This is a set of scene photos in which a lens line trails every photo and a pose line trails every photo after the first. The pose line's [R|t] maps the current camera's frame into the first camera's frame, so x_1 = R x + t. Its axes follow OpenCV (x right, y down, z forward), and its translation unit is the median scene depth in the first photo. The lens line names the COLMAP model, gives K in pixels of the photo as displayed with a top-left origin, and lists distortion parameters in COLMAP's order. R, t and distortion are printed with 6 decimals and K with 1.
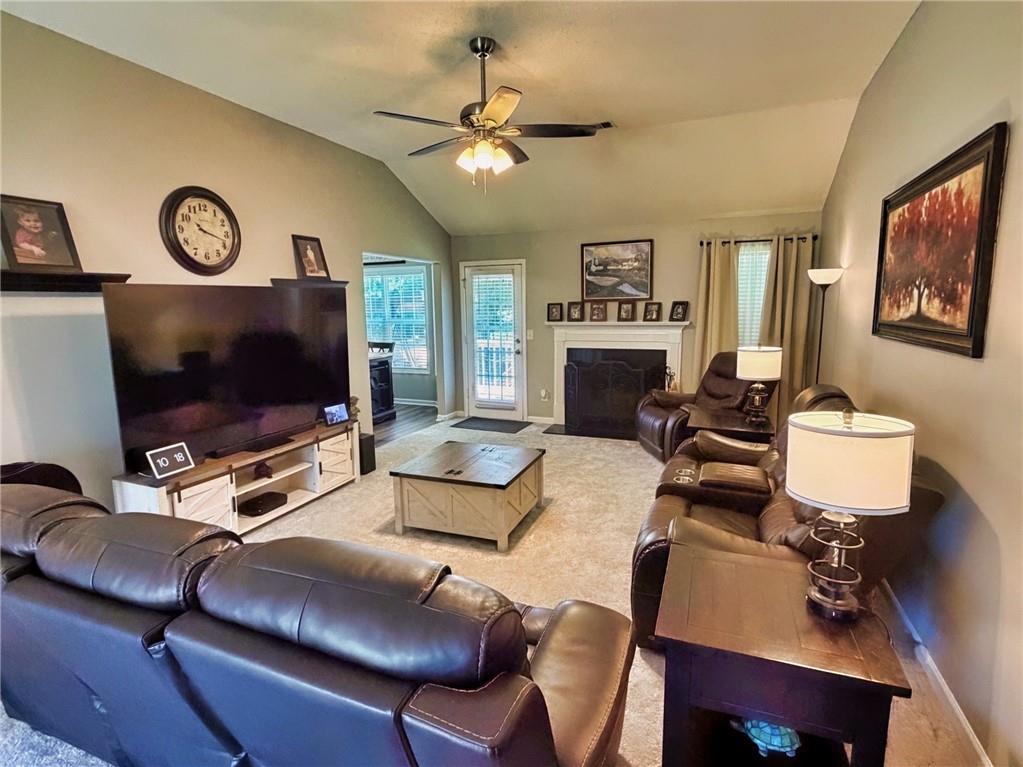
lens RADIAL K [[521.5, 0, 510.3], [0, 521.5, 381.4], [0, 0, 1]] dist [-0.001892, 0.000177]
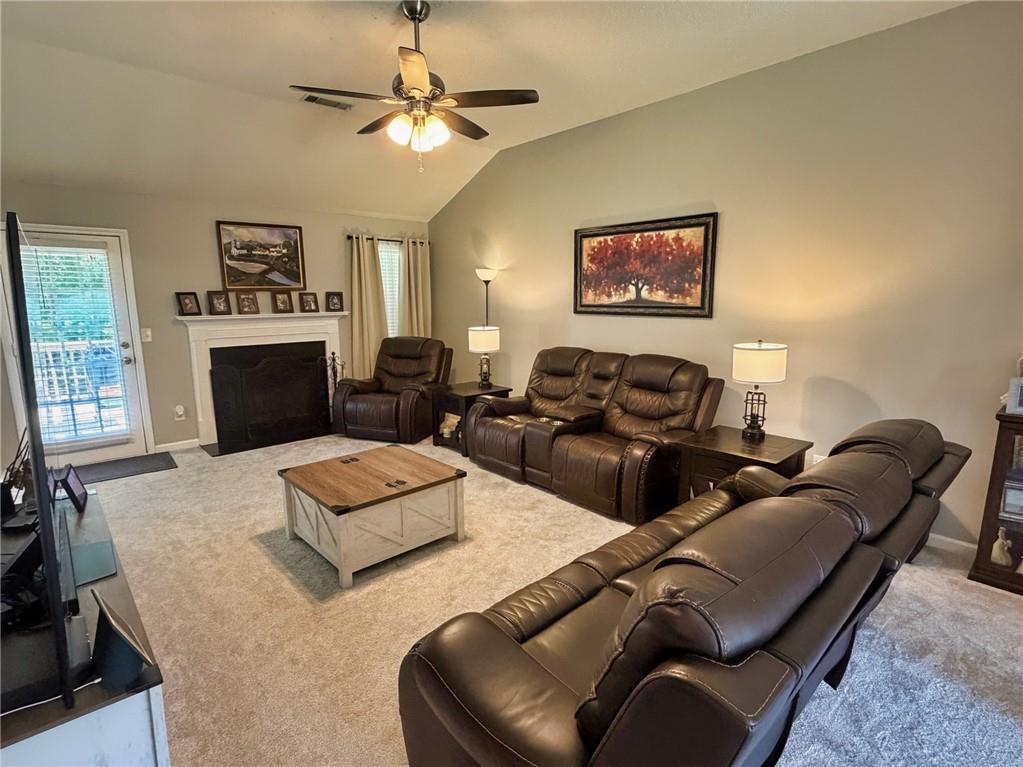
lens RADIAL K [[521.5, 0, 509.2], [0, 521.5, 381.8], [0, 0, 1]] dist [-0.001892, 0.000177]
pose [[0.430775, -0.139041, 0.891684, -0.447046], [0.129726, 0.987339, 0.091286, -0.027962], [-0.893087, 0.076351, 0.443358, 0.248358]]
